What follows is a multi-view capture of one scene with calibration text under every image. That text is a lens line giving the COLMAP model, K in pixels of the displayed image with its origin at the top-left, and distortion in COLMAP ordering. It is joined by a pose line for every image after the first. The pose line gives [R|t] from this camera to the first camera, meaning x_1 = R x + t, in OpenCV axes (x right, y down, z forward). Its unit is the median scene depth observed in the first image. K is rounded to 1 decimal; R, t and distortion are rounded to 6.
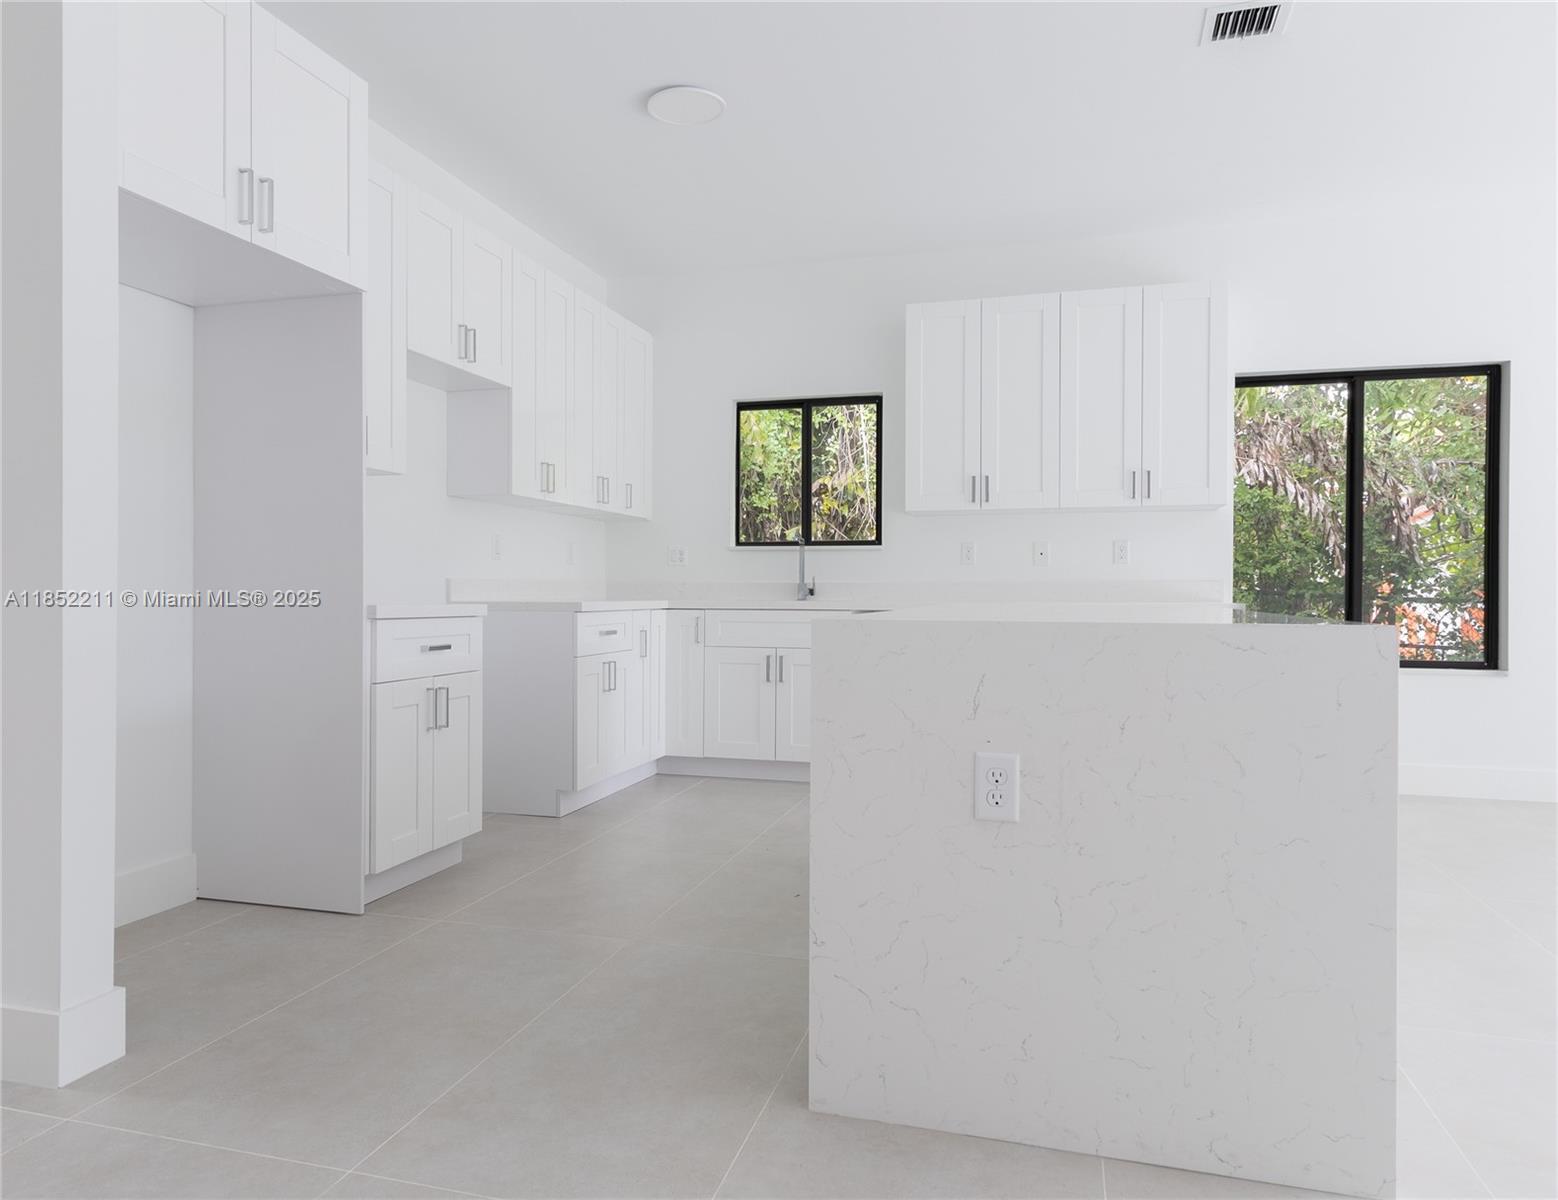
lens RADIAL K [[1047.2, 0, 751.8], [0, 1047.2, 599.7], [0, 0, 1]] dist [0.001628, 0.001411]
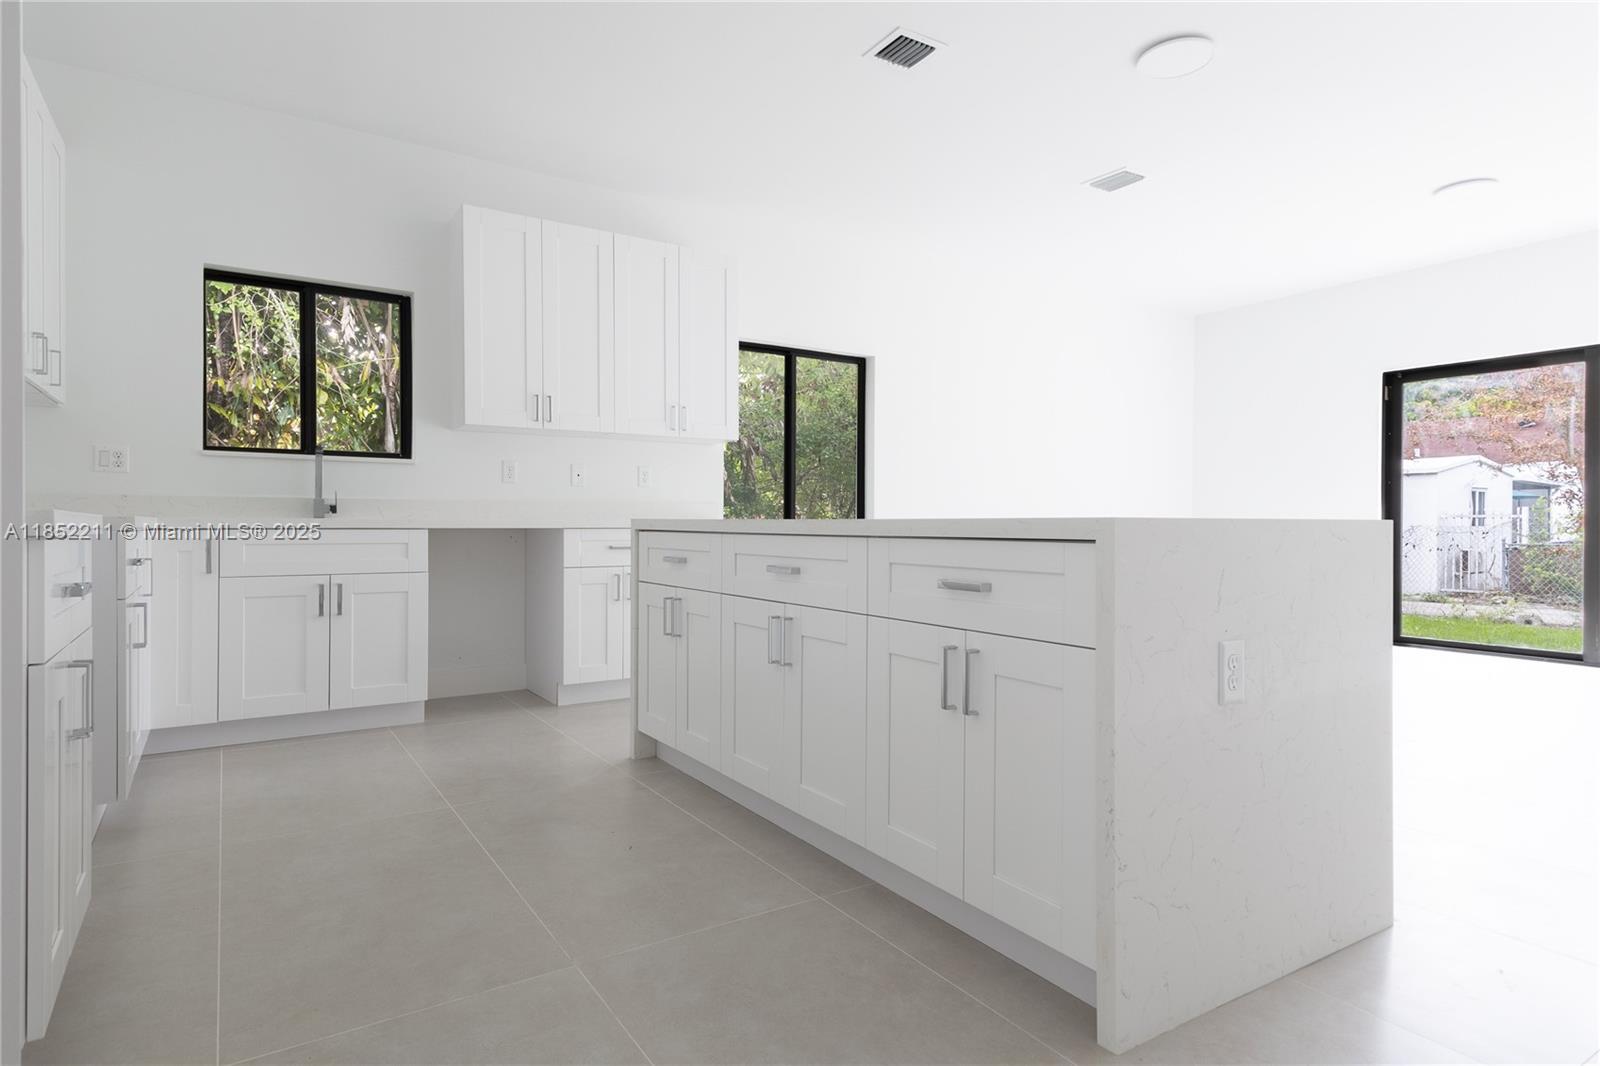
lens RADIAL K [[871.8, 0, 800.0], [0, 871.8, 533.0], [0, 0, 1]] dist [0.027697, -0.000760]
pose [[0.655148, -0.009739, 0.755438, -0.260259], [0.004788, 0.999950, 0.008739, 0.008678], [-0.755485, -0.002108, 0.655162, 0.259656]]
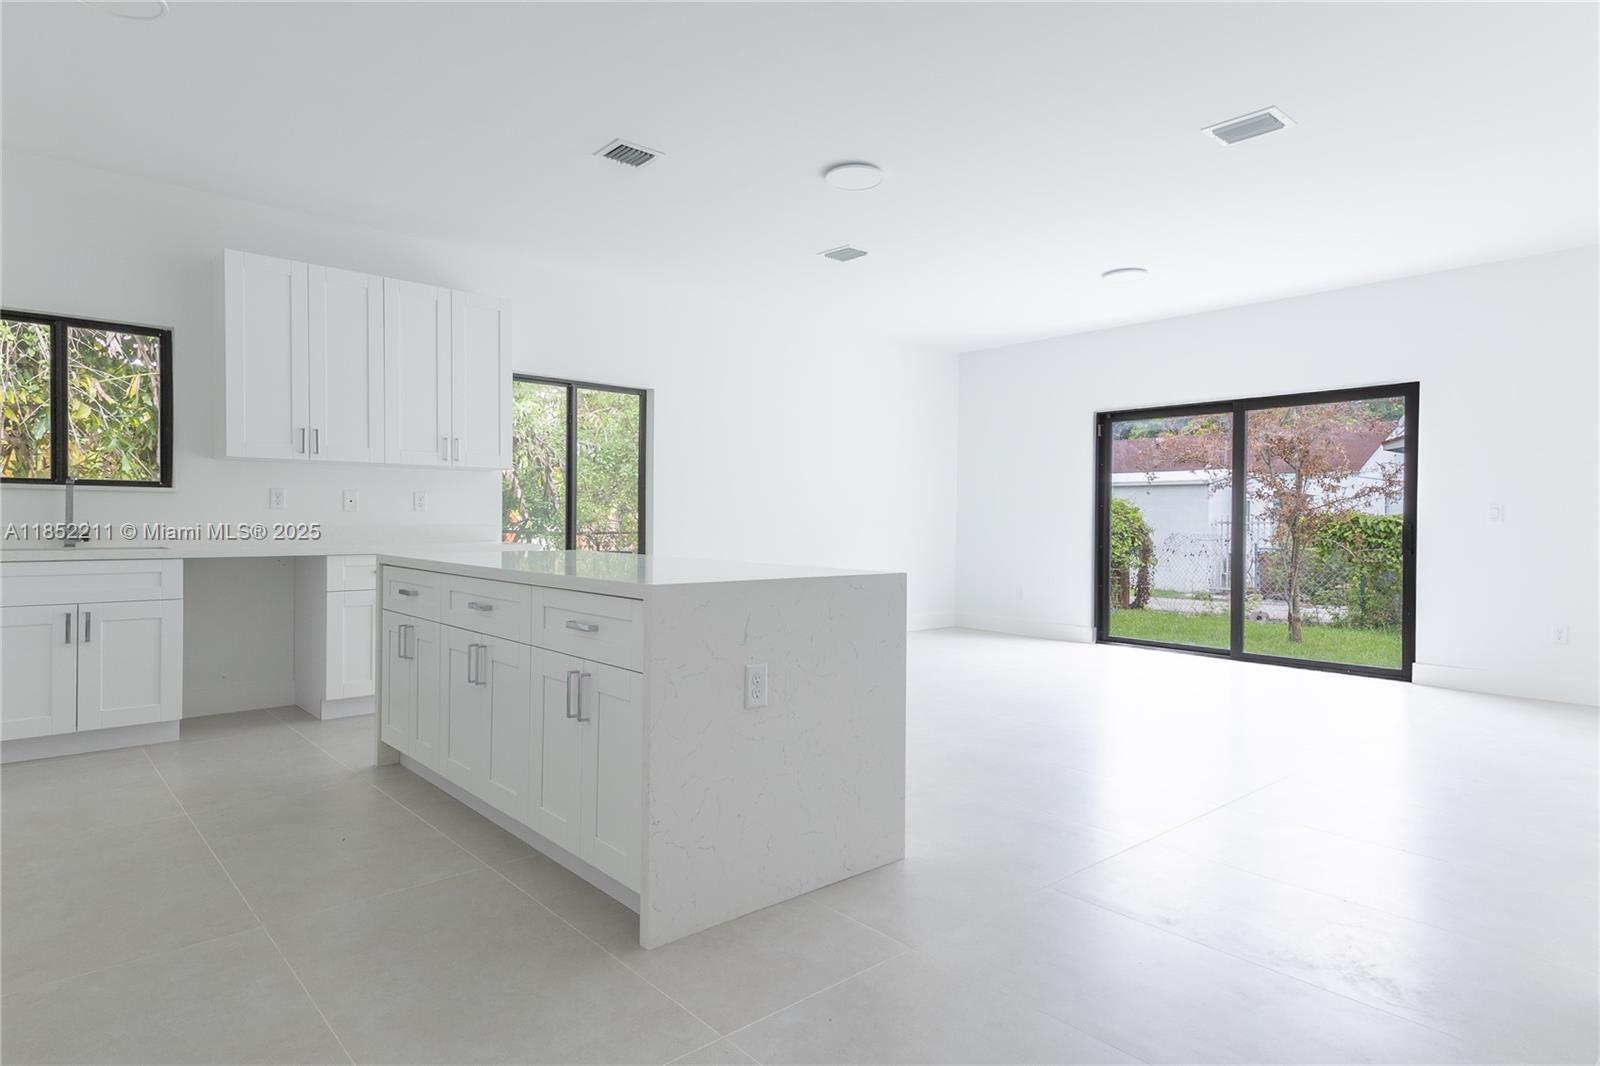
lens RADIAL K [[883.4, 0, 800.0], [0, 883.4, 533.0], [0, 0, 1]] dist [0.043164, -0.021350]
pose [[0.527468, -0.011013, 0.849503, -0.299341], [-0.000764, 0.999909, 0.013437, -0.023871], [-0.849574, -0.007737, 0.527412, 0.085955]]
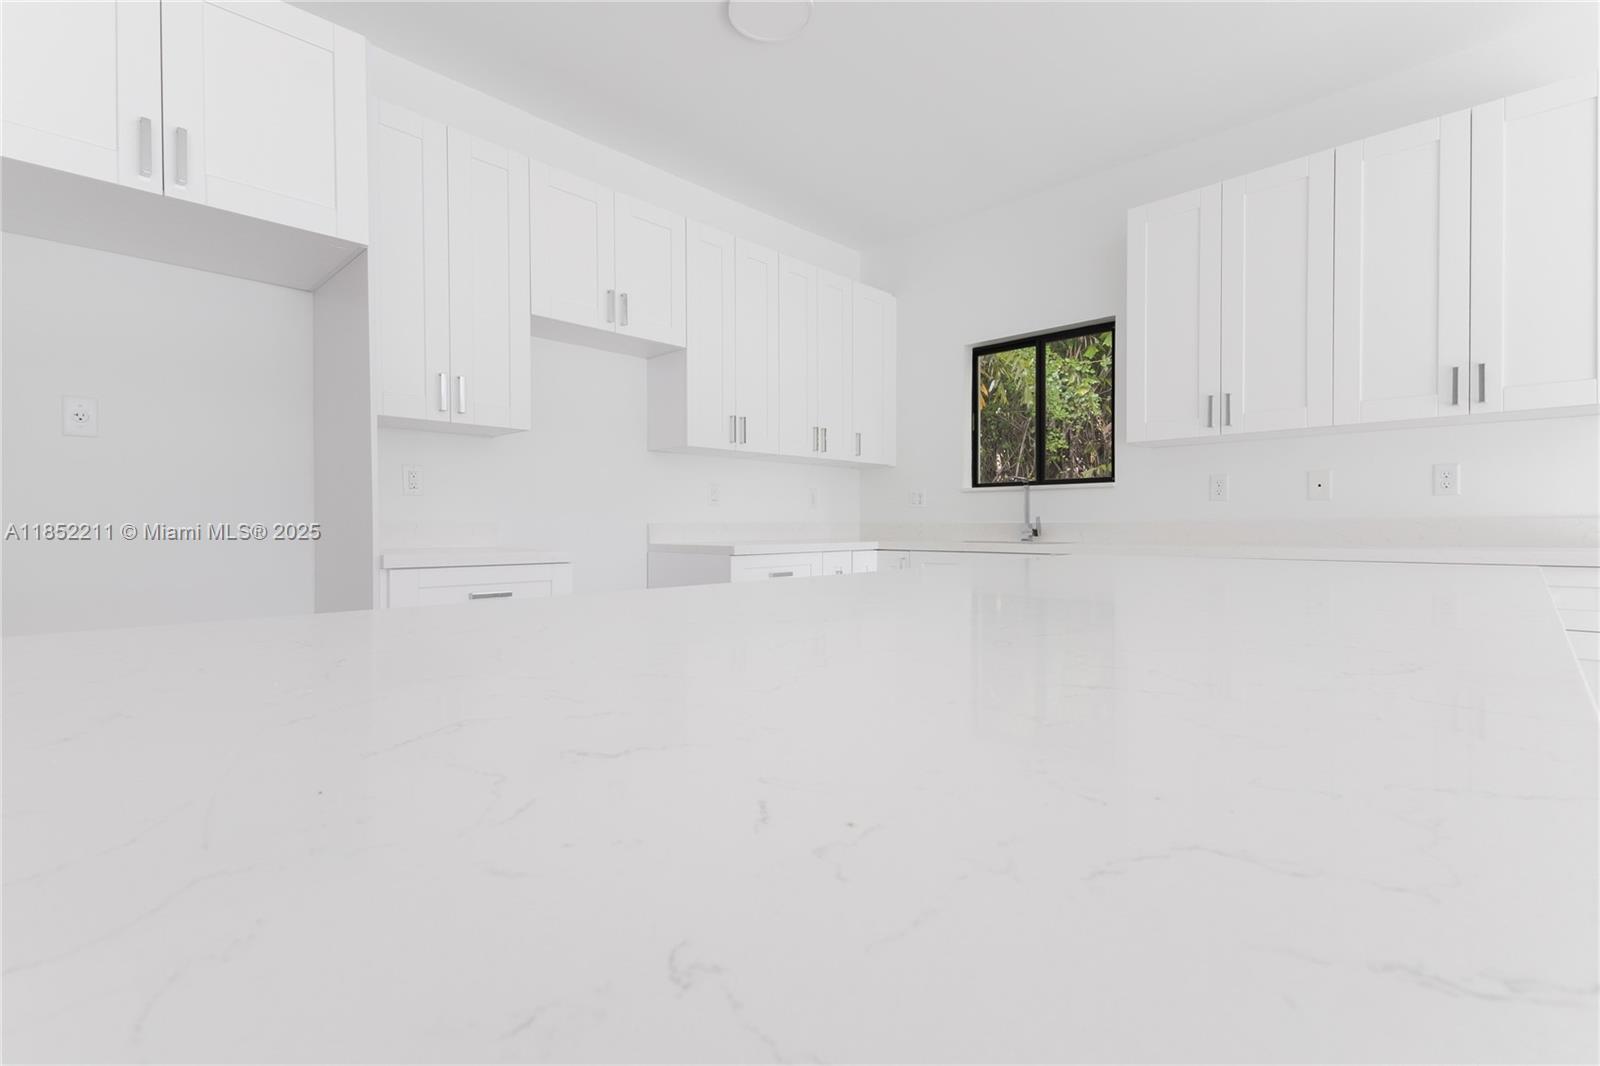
lens RADIAL K [[730.9, 0, 800.0], [0, 730.9, 533.0], [0, 0, 1]] dist [0.014227, -0.000682]
pose [[0.889187, -0.001960, -0.457541, 0.189865], [0.003235, 0.999993, 0.002002, -0.009822], [0.457533, -0.003260, 0.889186, 0.325474]]
